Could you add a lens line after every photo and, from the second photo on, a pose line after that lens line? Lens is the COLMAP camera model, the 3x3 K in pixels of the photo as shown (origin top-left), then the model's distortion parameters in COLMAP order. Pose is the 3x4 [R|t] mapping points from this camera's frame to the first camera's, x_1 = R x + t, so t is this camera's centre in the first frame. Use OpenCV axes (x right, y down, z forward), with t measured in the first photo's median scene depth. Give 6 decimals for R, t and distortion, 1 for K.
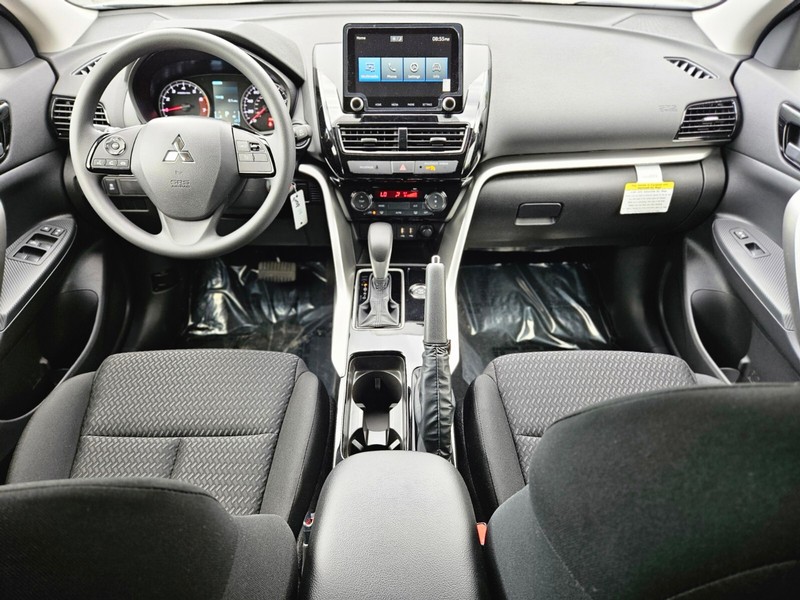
lens RADIAL K [[540.3, 0, 400.0], [0, 540.3, 300.0], [0, 0, 1]] dist [0.082415, -0.064997]
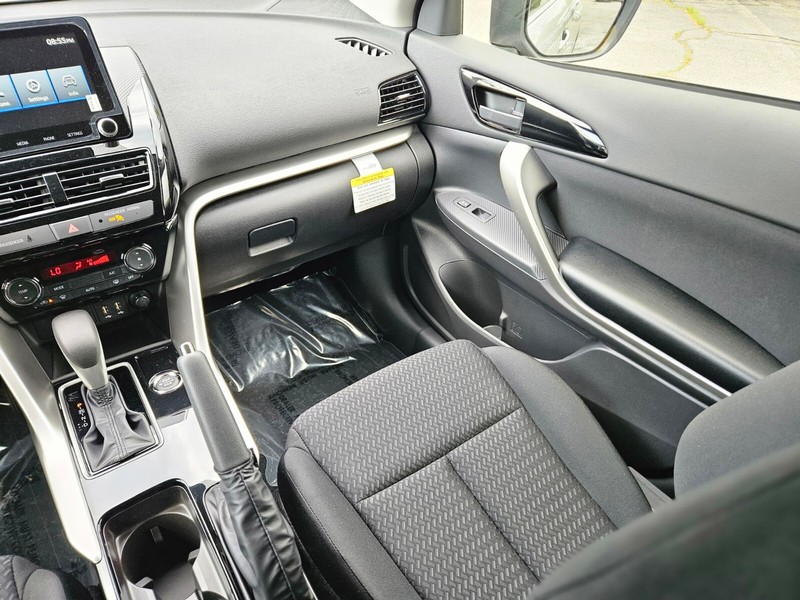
lens RADIAL K [[537.9, 0, 398.2], [0, 537.9, 314.0], [0, 0, 1]] dist [0.082435, -0.080683]
pose [[0.821923, -0.343034, 0.454721, -0.007859], [0.339086, 0.936119, 0.093284, -0.061907], [-0.457673, 0.077517, 0.885735, 0.188326]]
